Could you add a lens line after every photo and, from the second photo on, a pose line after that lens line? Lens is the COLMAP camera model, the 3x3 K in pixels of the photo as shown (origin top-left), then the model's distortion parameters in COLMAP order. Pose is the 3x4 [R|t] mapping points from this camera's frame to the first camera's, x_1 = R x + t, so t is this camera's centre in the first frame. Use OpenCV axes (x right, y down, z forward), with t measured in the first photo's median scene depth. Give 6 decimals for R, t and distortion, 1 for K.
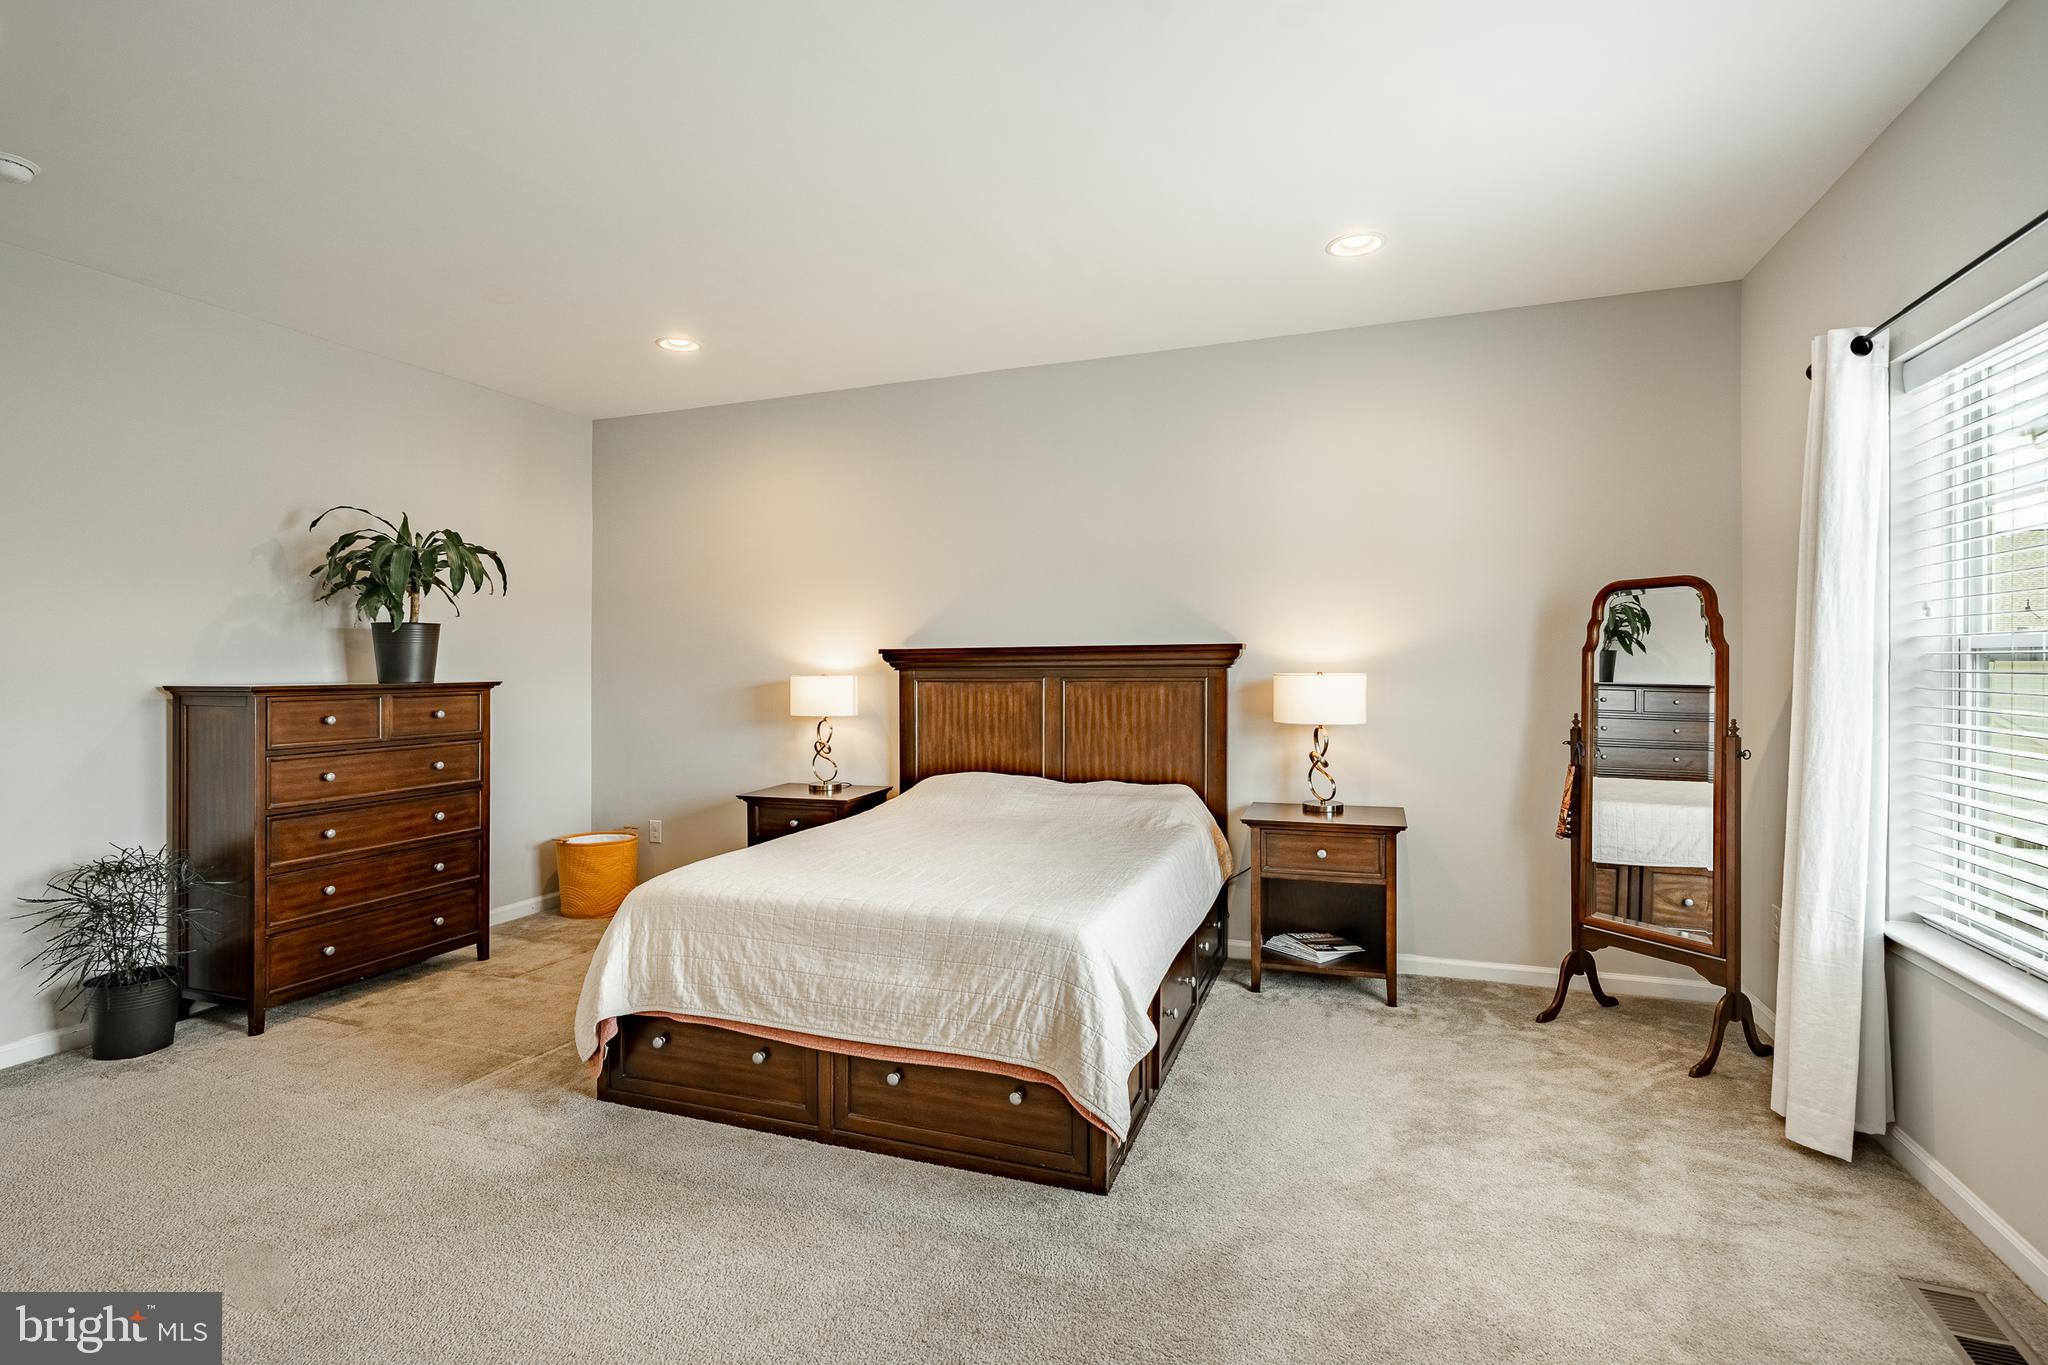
lens RADIAL K [[983.1, 0, 1015.9], [0, 983.1, 673.2], [0, 0, 1]] dist [-0.002109, -0.000351]
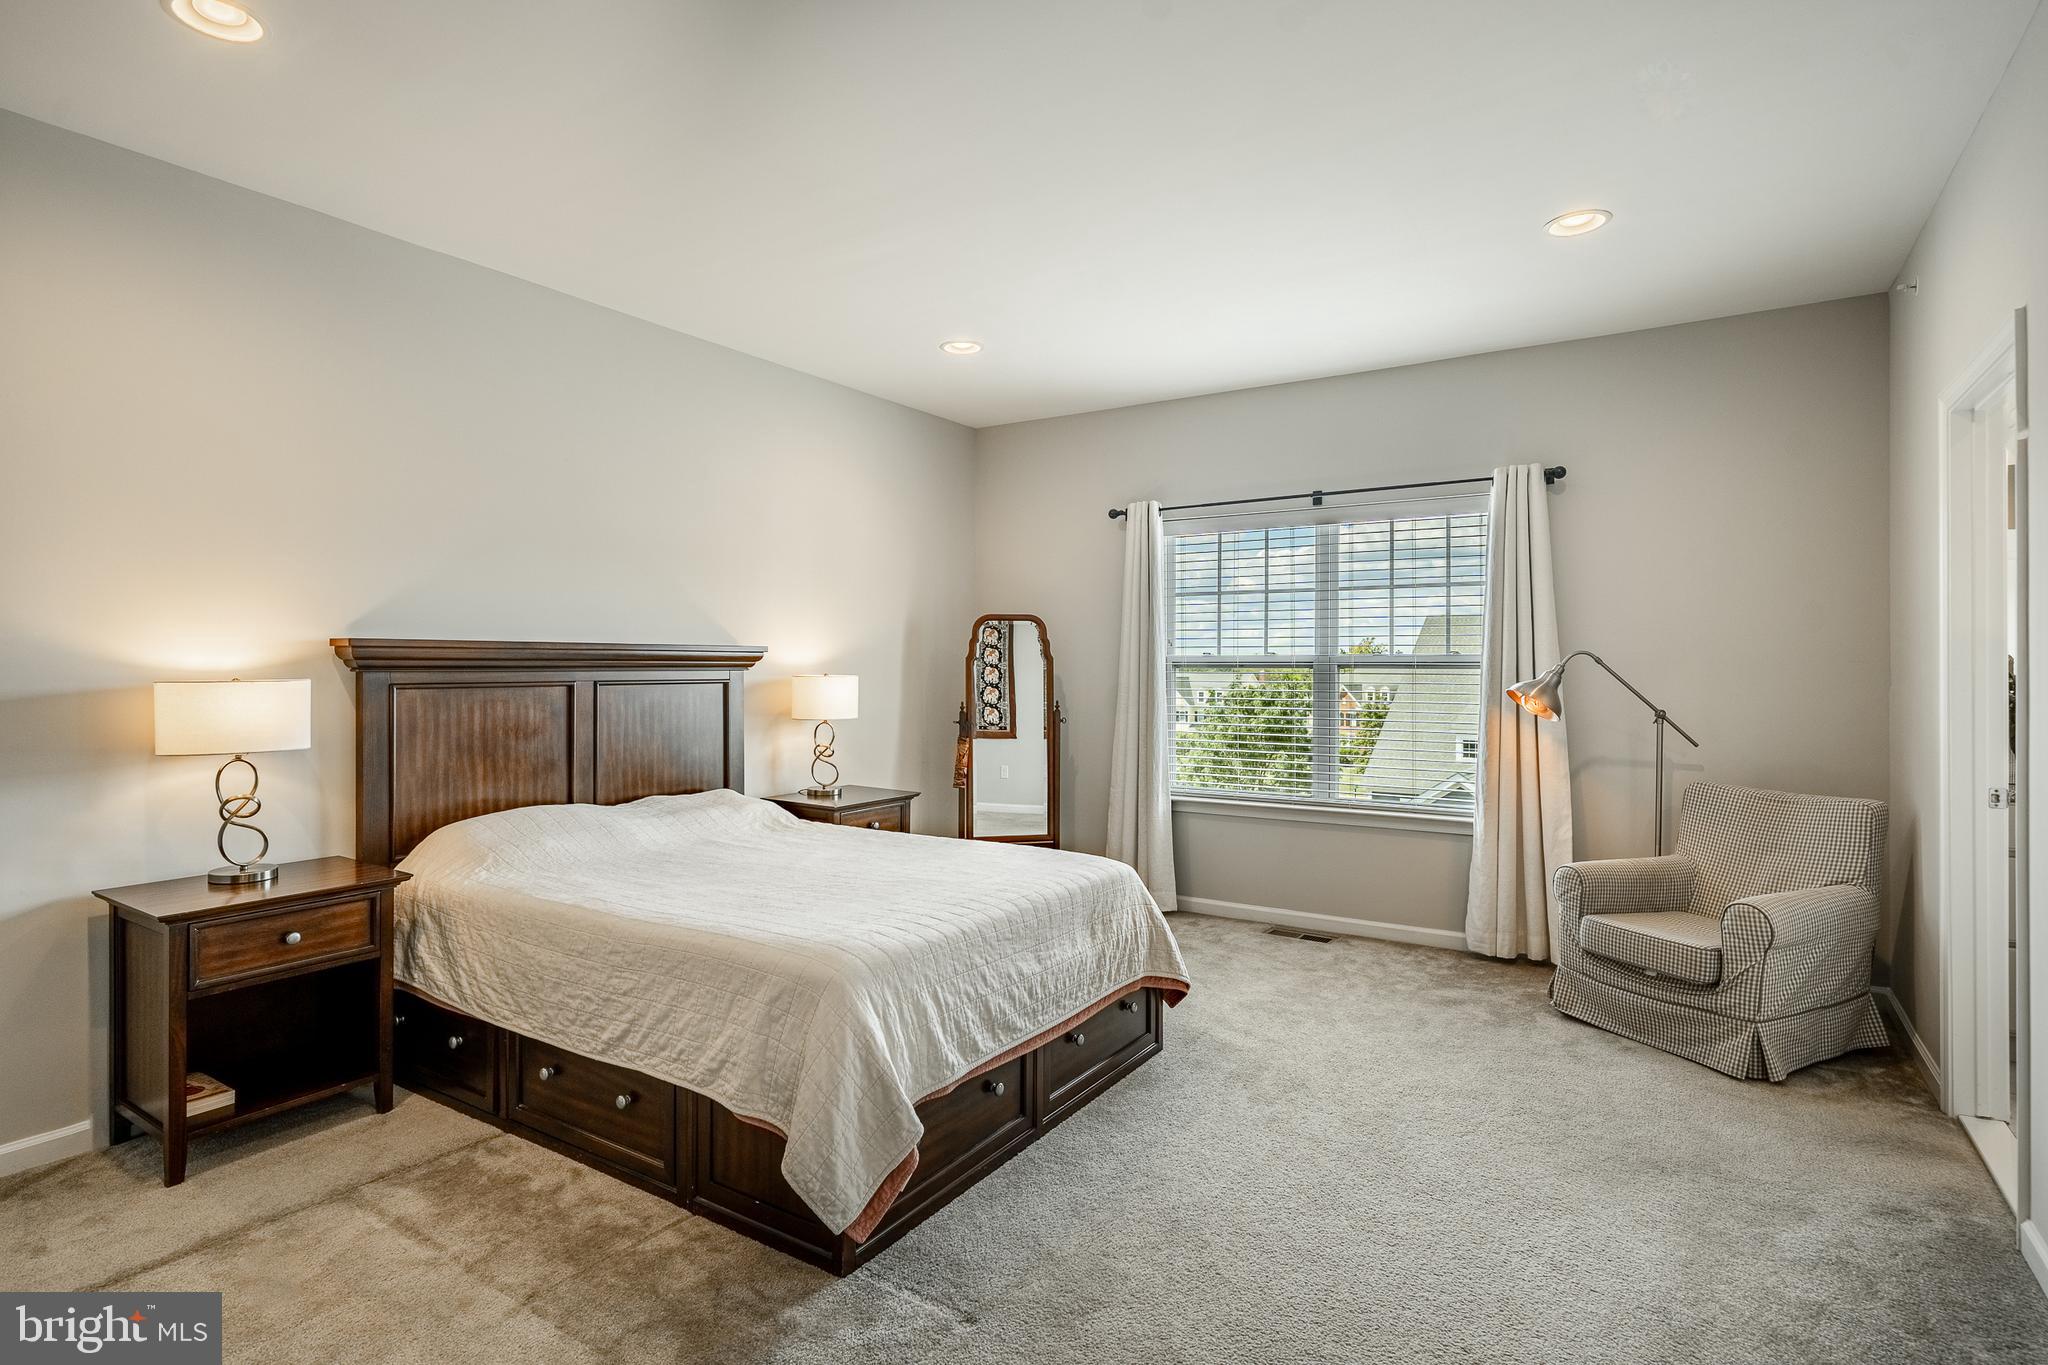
lens RADIAL K [[1008.2, 0, 1022.2], [0, 1008.2, 675.6], [0, 0, 1]] dist [-0.003286, -0.001718]
pose [[0.229592, 0.000786, 0.973287, -1.151250], [0.006416, 0.999977, -0.002321, 0.007214], [-0.973266, 0.006778, 0.229582, 0.747552]]
